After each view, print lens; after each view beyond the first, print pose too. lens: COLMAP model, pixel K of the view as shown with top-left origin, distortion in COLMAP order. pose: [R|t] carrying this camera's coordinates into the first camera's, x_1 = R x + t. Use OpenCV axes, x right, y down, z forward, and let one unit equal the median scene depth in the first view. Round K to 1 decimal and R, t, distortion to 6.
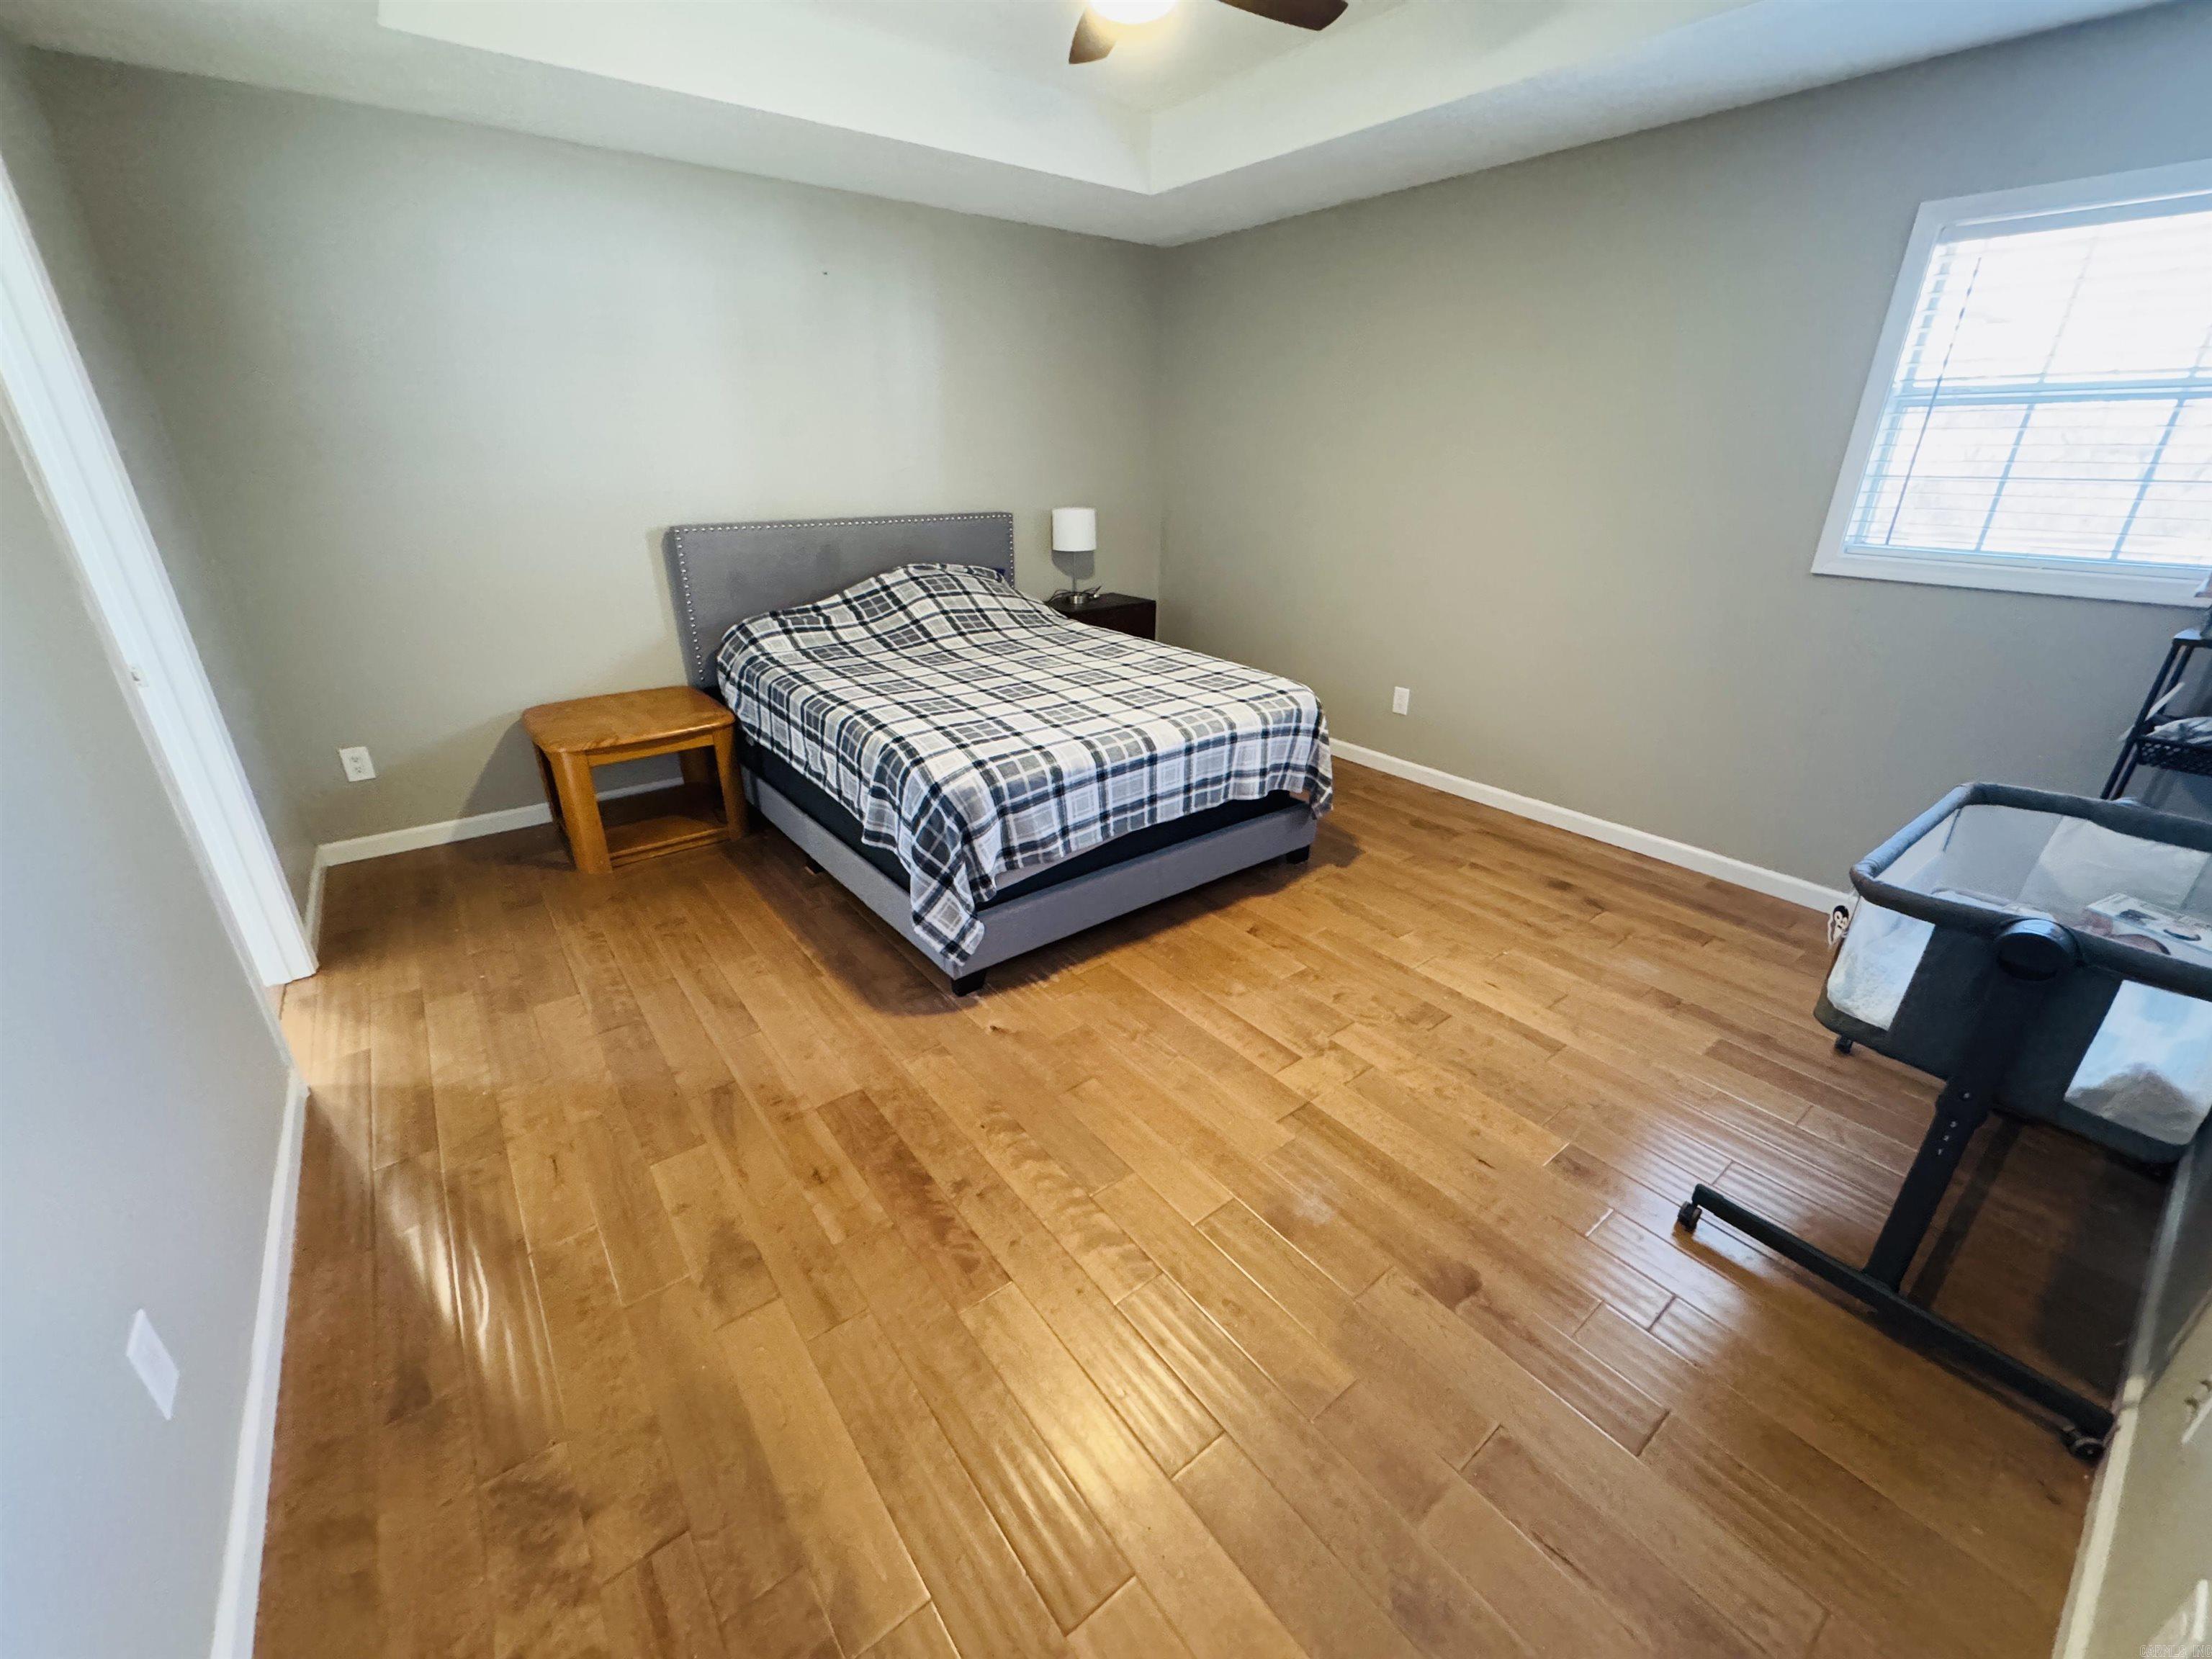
lens RADIAL K [[882.4, 0, 1107.7], [0, 882.4, 830.7], [0, 0, 1]] dist [-0.001357, -0.000224]
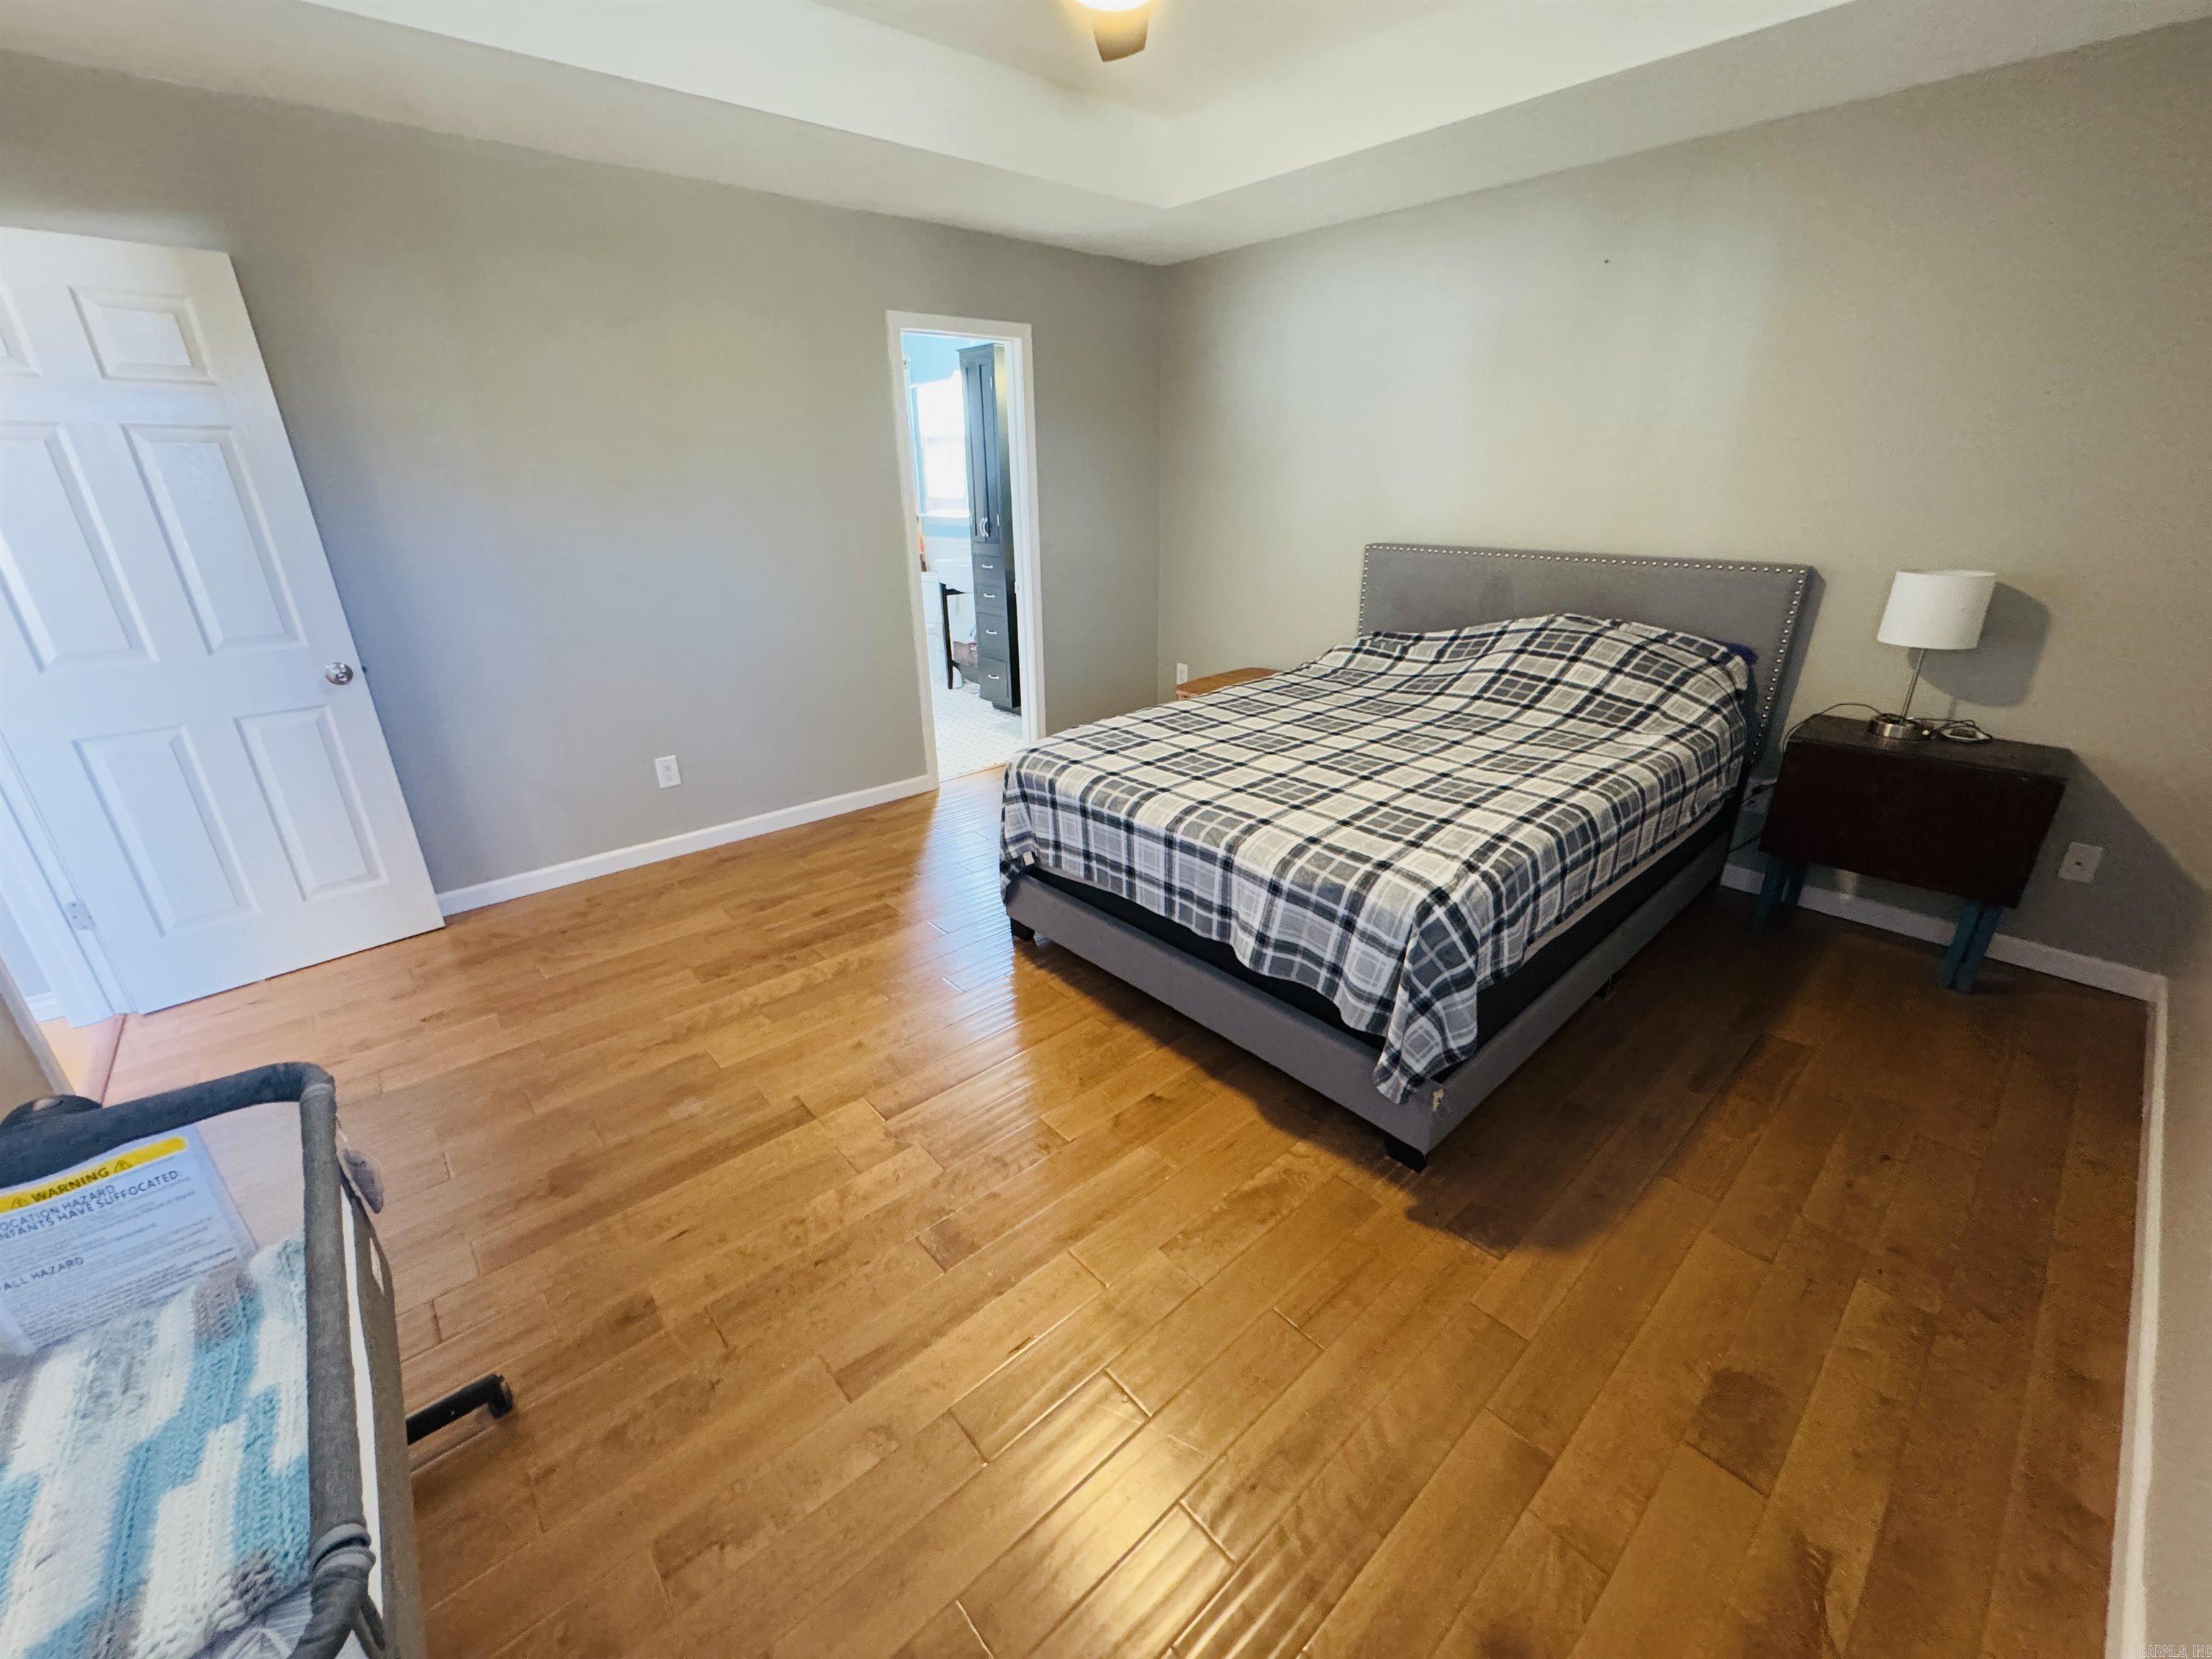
lens RADIAL K [[882.4, 0, 1107.7], [0, 882.4, 830.7], [0, 0, 1]] dist [-0.001357, -0.000224]
pose [[0.069987, 0.369646, -0.926533, 0.830750], [-0.383832, 0.867280, 0.317014, -0.333653], [0.920747, 0.333446, 0.202580, 0.772417]]
